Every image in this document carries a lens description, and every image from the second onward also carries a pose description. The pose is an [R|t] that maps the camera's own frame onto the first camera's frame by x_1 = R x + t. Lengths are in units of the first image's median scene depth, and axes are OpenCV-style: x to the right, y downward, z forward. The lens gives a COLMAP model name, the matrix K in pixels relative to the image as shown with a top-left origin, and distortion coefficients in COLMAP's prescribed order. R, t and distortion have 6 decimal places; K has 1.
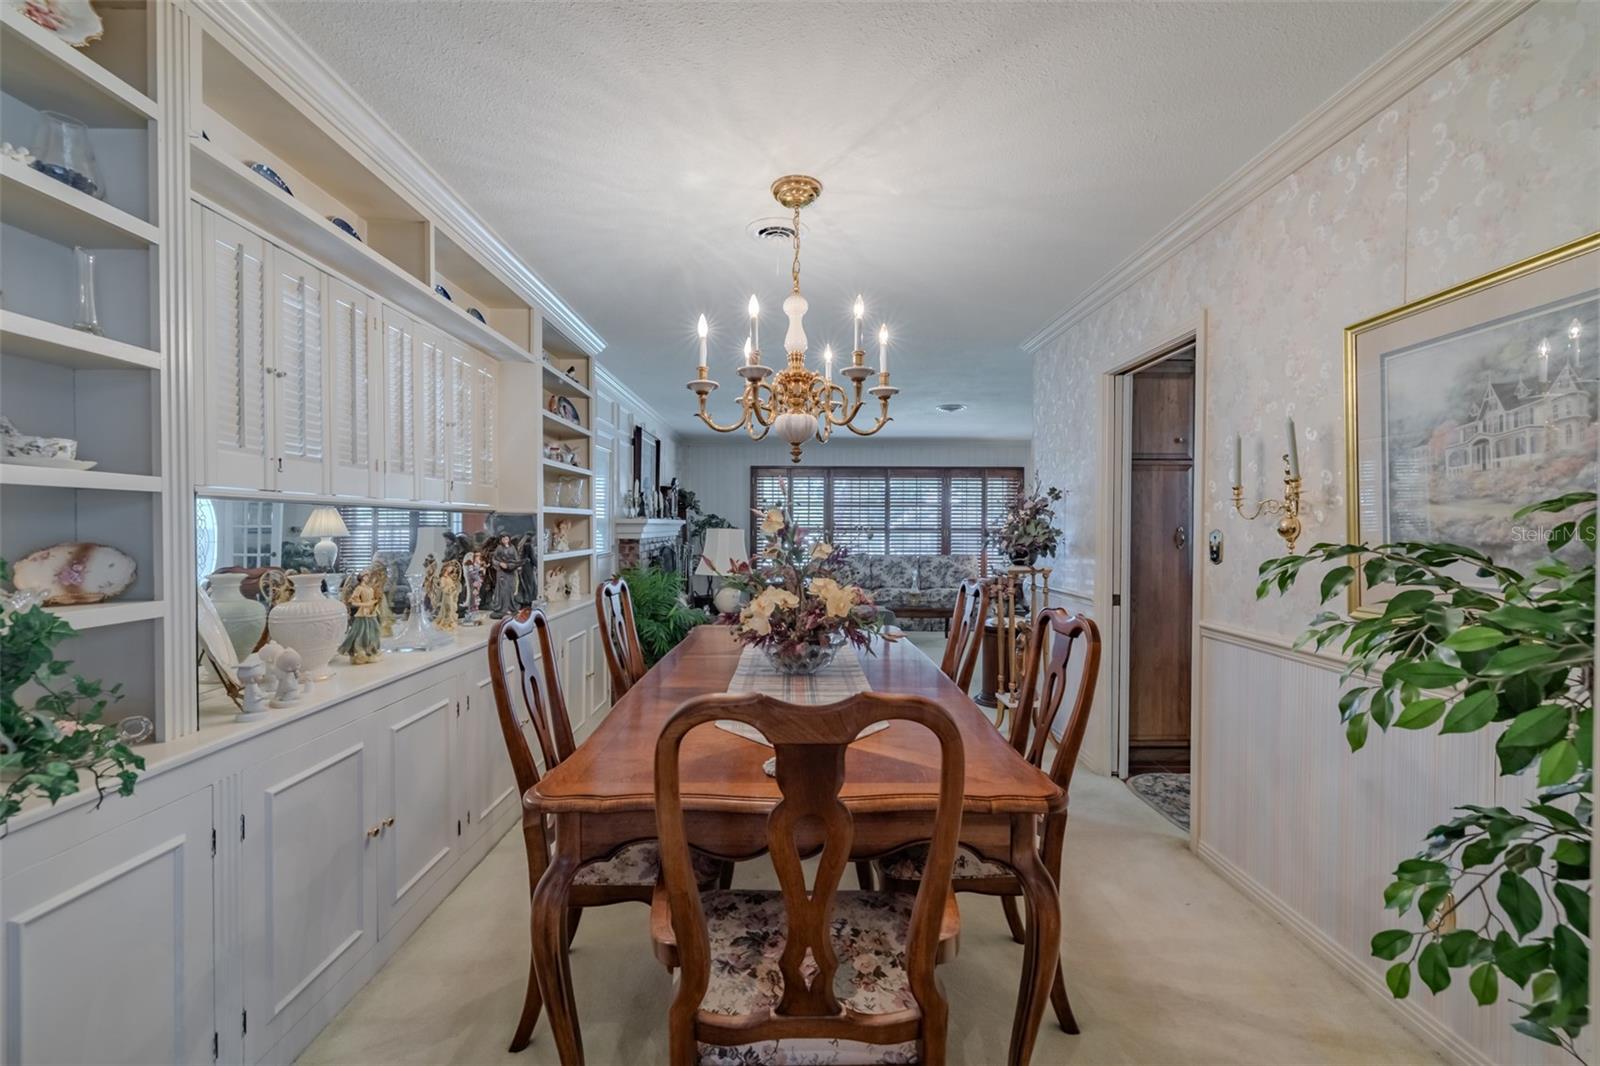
lens RADIAL K [[673.4, 0, 800.0], [0, 673.4, 533.0], [0, 0, 1]] dist [0.000286, -0.000033]
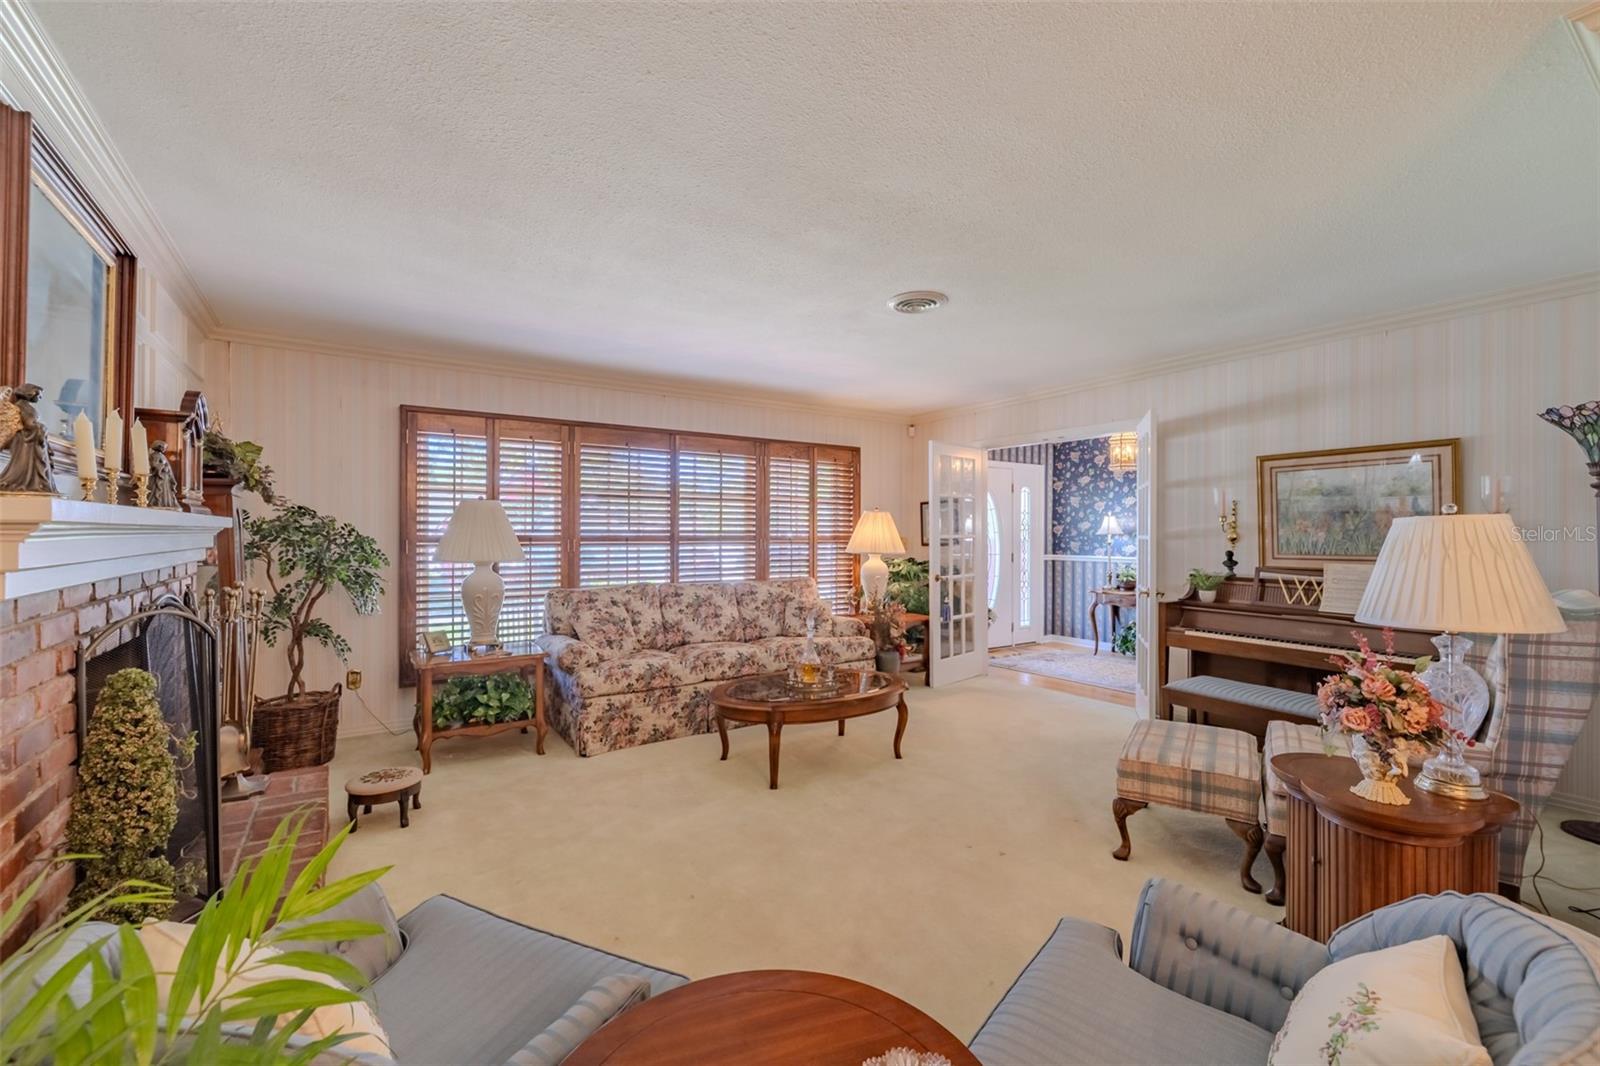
lens RADIAL K [[673.4, 0, 800.0], [0, 673.4, 533.0], [0, 0, 1]] dist [0.000286, -0.000033]
pose [[0.836713, -0.000553, 0.547641, -0.101652], [0.005929, 0.999950, -0.008050, -0.005459], [-0.547609, 0.009983, 0.836675, 0.481215]]
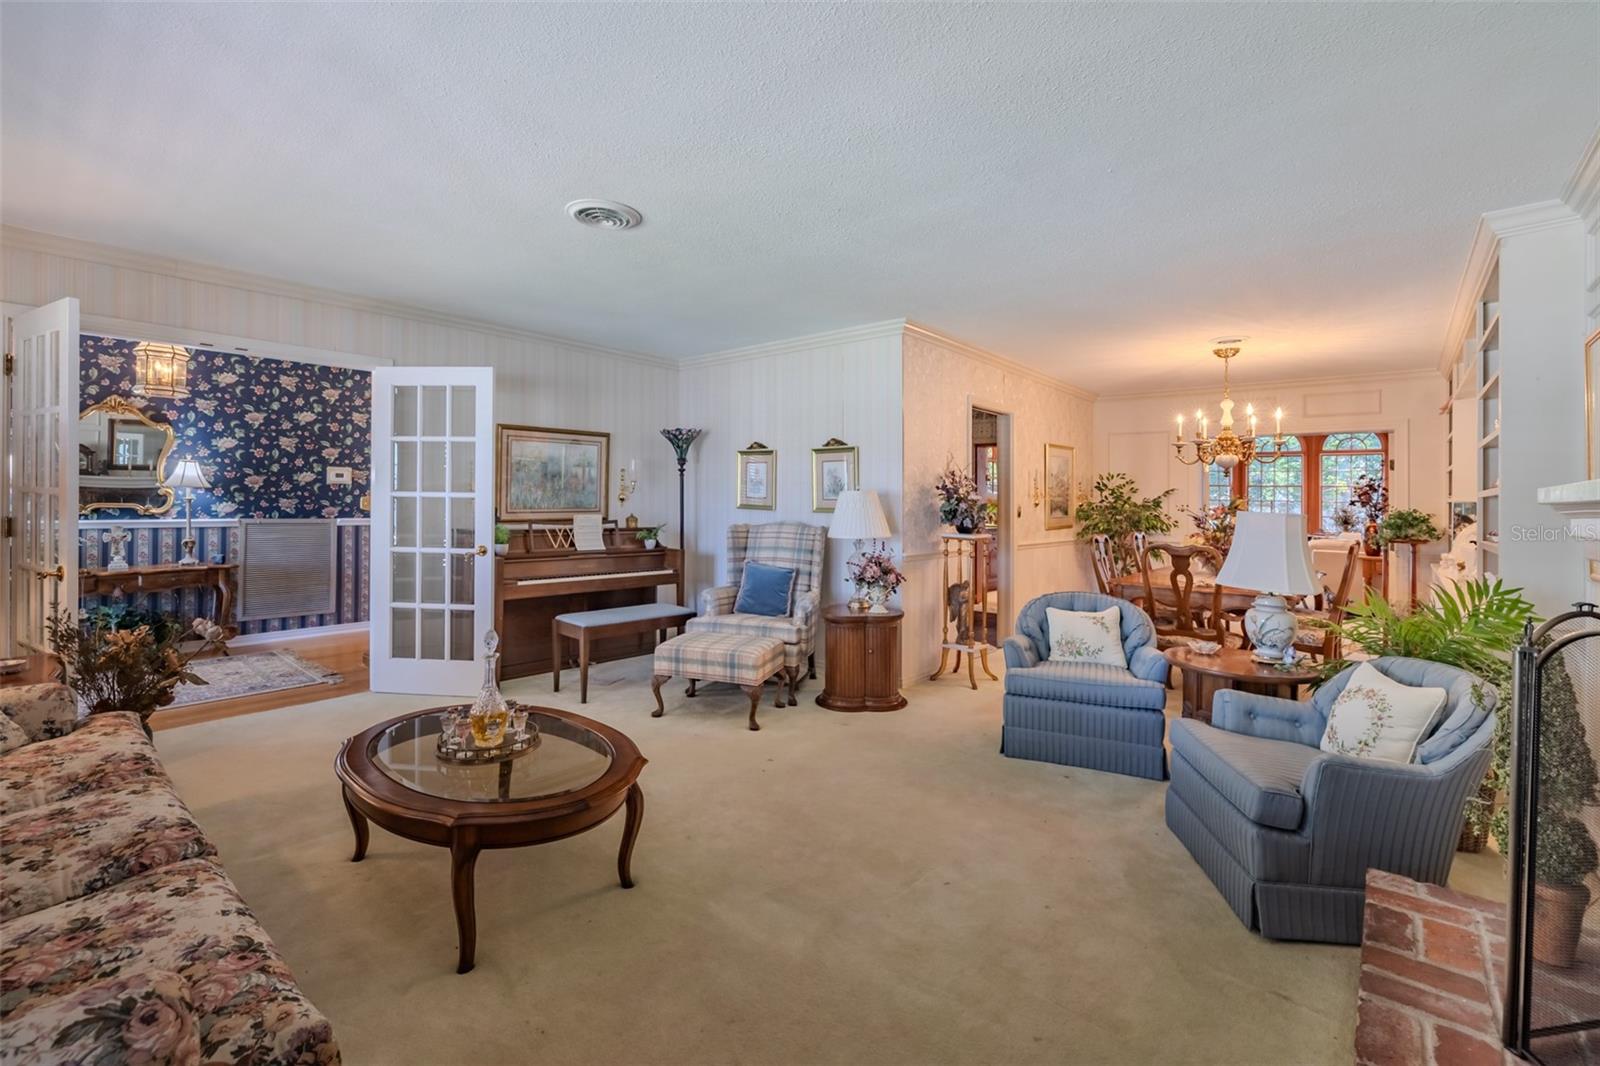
lens RADIAL K [[691.4, 0, 792.0], [0, 691.4, 495.9], [0, 0, 1]] dist [-0.001527, -0.000212]
pose [[-0.749998, -0.013618, 0.661300, -0.165941], [-0.011797, 0.999904, 0.007211, -0.029781], [-0.661335, -0.002394, -0.750087, 3.065549]]
